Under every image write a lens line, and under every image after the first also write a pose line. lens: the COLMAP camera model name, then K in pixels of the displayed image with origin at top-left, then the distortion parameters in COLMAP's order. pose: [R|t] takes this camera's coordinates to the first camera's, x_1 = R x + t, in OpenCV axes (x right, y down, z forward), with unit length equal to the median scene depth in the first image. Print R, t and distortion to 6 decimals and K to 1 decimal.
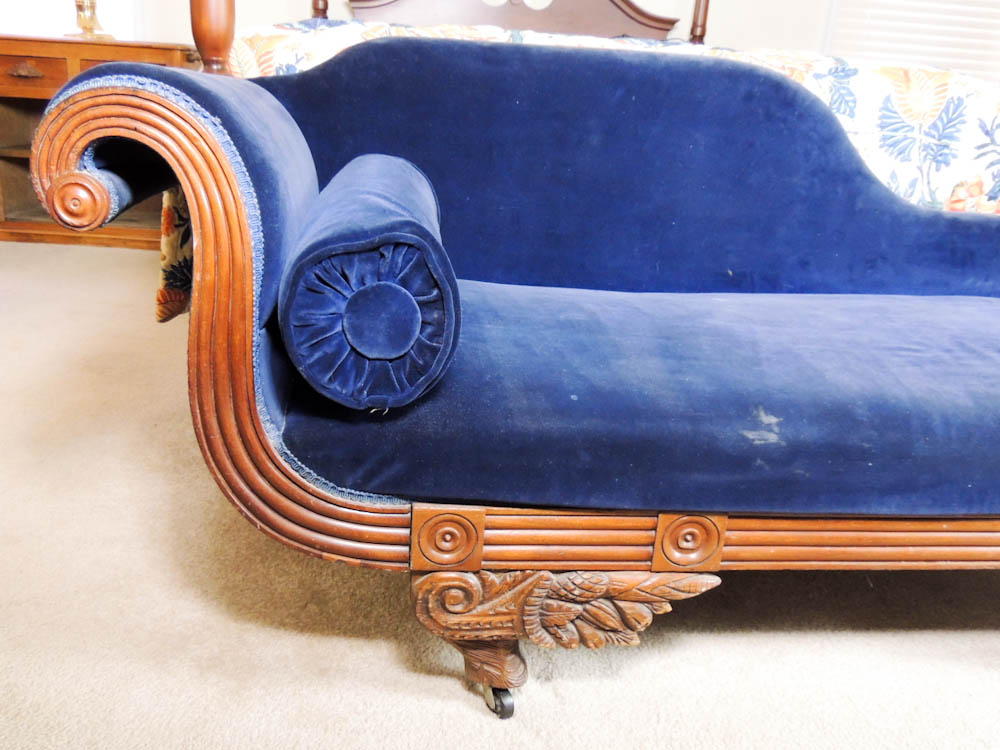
lens RADIAL K [[819.4, 0, 490.2], [0, 819.4, 373.5], [0, 0, 1]] dist [-0.012546, -0.002113]
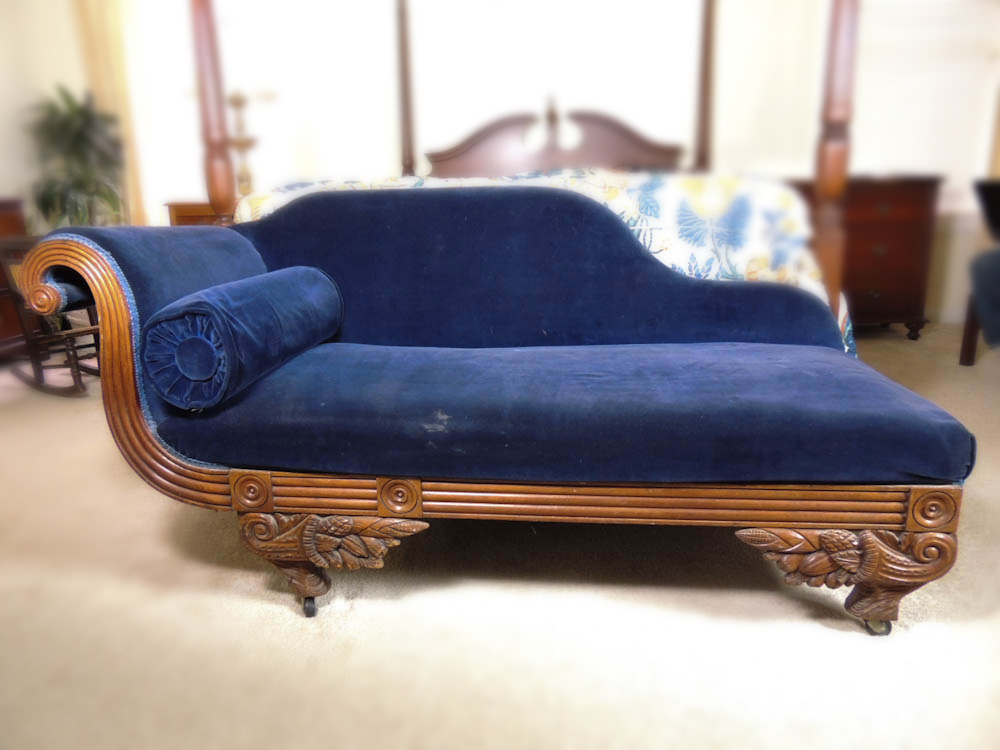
lens RADIAL K [[693.3, 0, 500.0], [0, 693.3, 375.0], [0, 0, 1]] dist [0.003691, 0.001098]
pose [[0.975291, -0.027492, -0.219208, 0.717580], [0.004556, 0.994519, -0.104457, 0.111975], [0.220879, 0.100877, 0.970070, -0.258552]]
